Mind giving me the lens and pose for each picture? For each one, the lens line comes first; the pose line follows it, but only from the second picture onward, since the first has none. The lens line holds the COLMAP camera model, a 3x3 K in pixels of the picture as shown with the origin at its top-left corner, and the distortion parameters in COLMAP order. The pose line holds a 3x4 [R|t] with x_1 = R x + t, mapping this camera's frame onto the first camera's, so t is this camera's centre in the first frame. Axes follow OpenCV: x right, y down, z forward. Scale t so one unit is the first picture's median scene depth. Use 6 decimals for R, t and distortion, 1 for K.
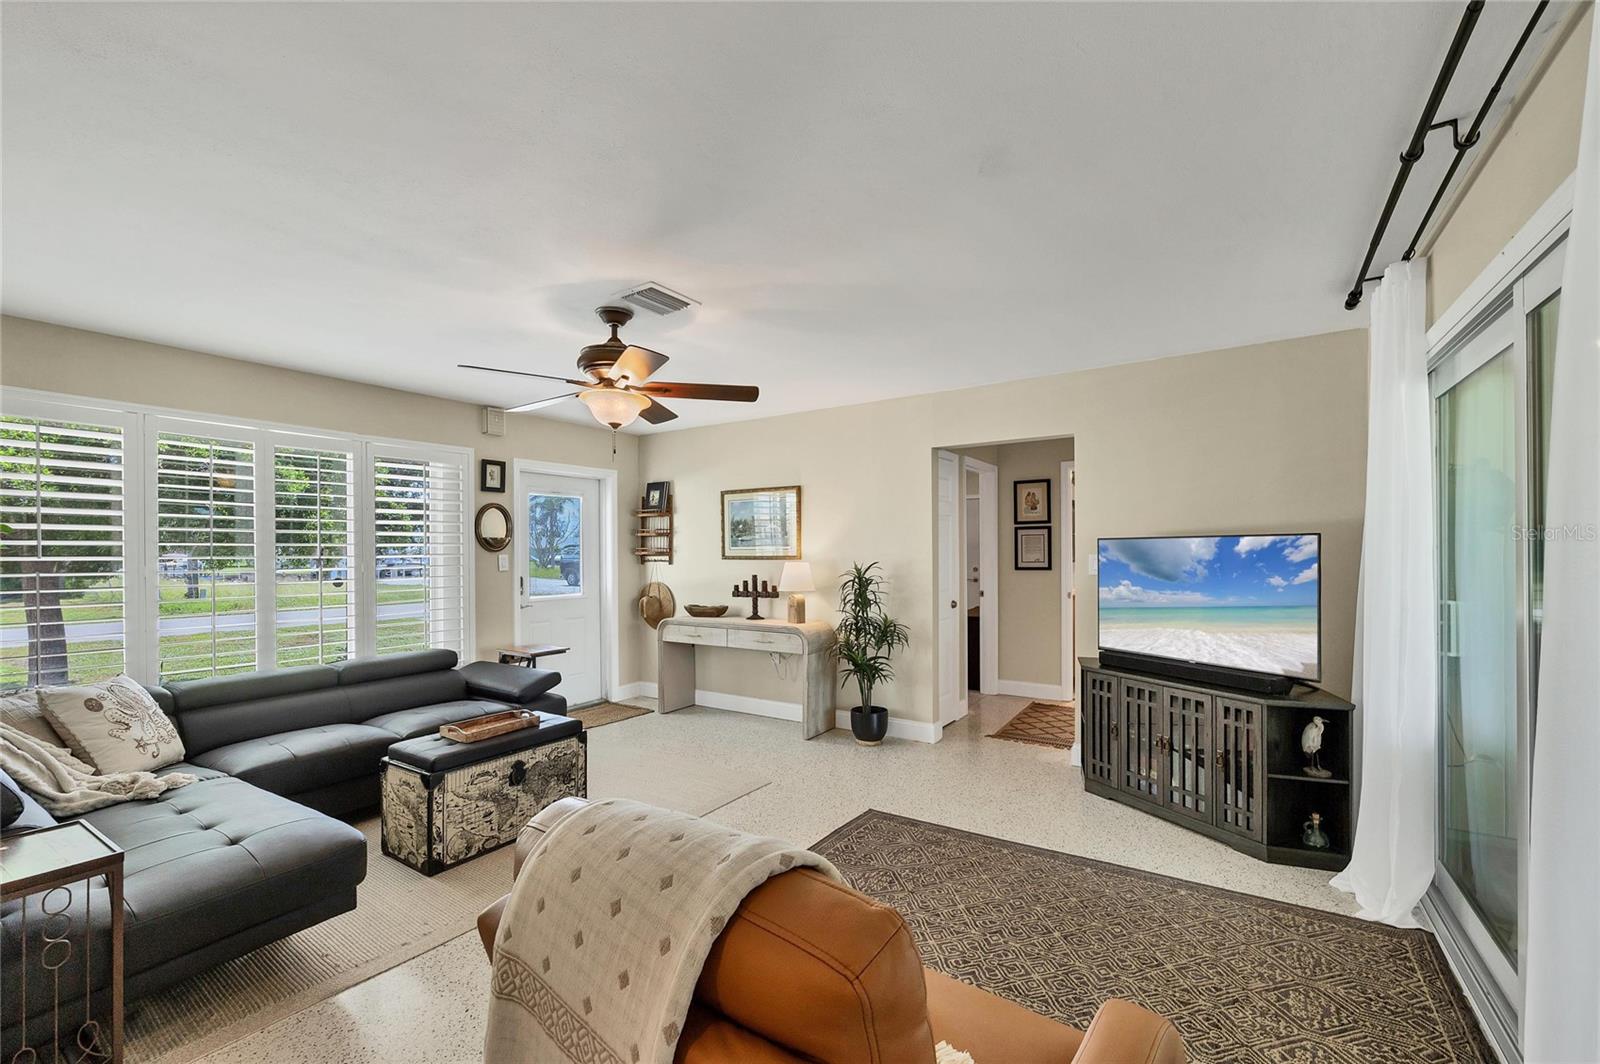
lens RADIAL K [[655.5, 0, 800.0], [0, 655.5, 532.0], [0, 0, 1]] dist [0.001390, 0.000345]
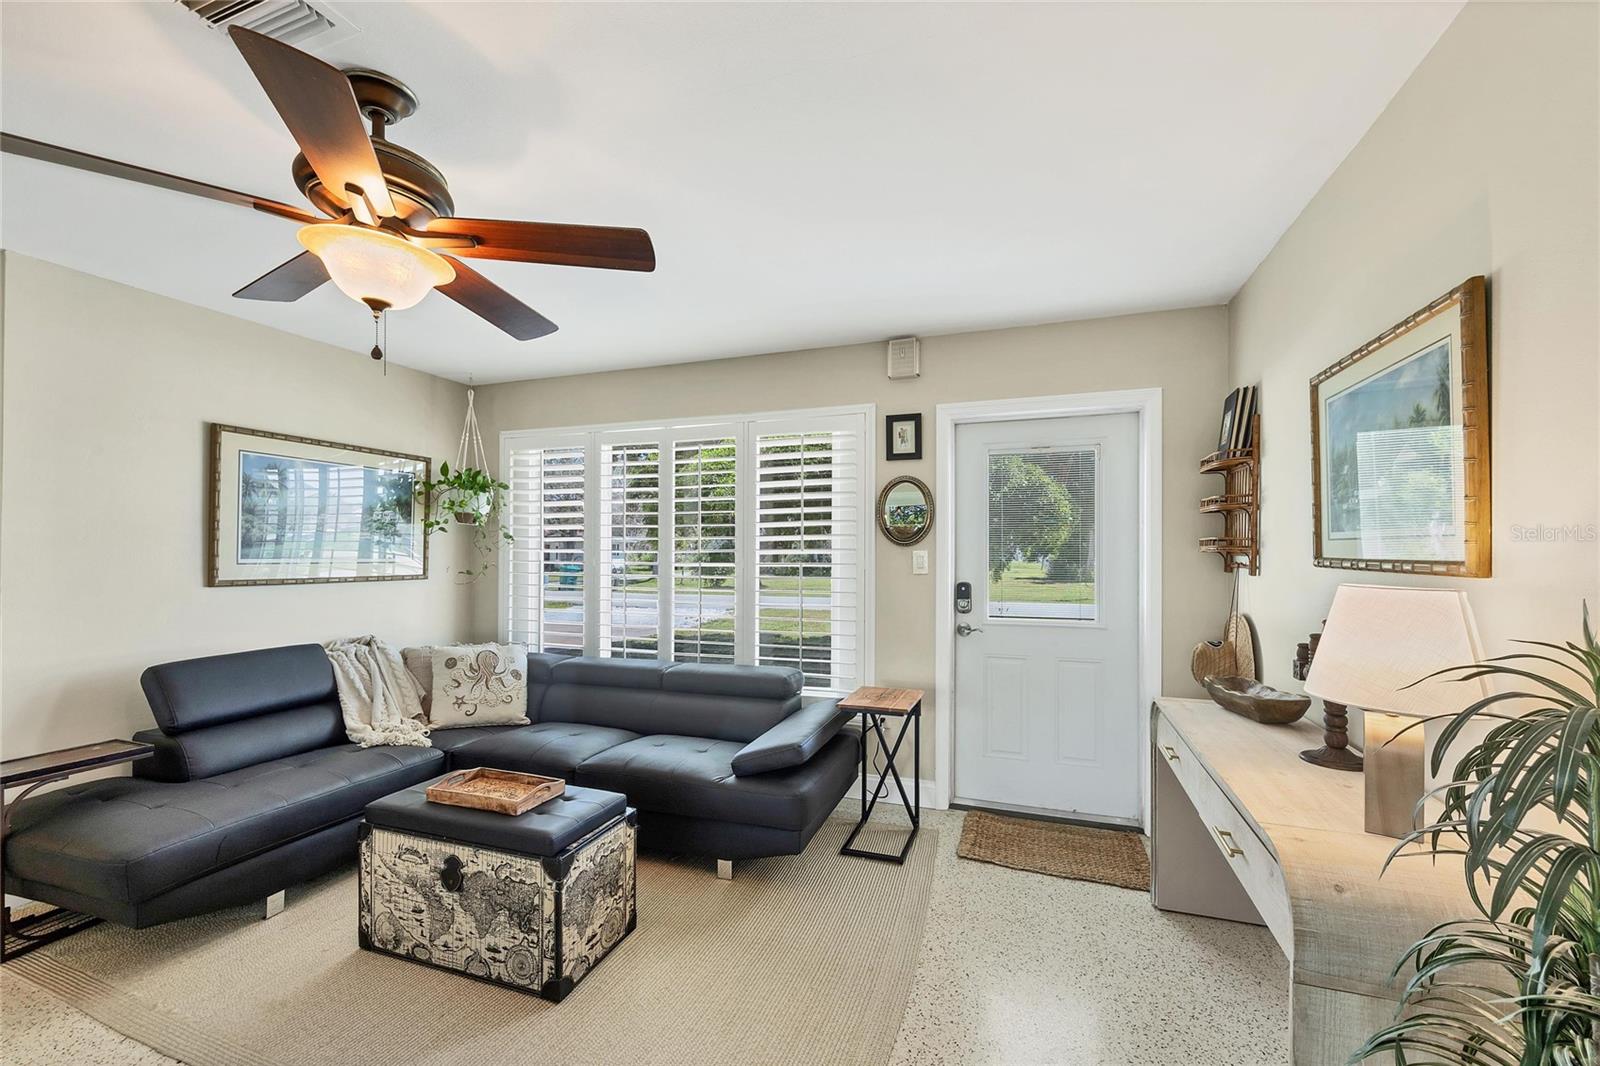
lens RADIAL K [[653.6, 0, 800.3], [0, 653.6, 544.0], [0, 0, 1]] dist [0.001250, 0.000146]
pose [[0.228924, -0.001465, -0.973443, 0.196122], [0.029504, 0.999550, 0.005434, 0.022935], [0.972997, -0.029965, 0.228864, 0.771595]]
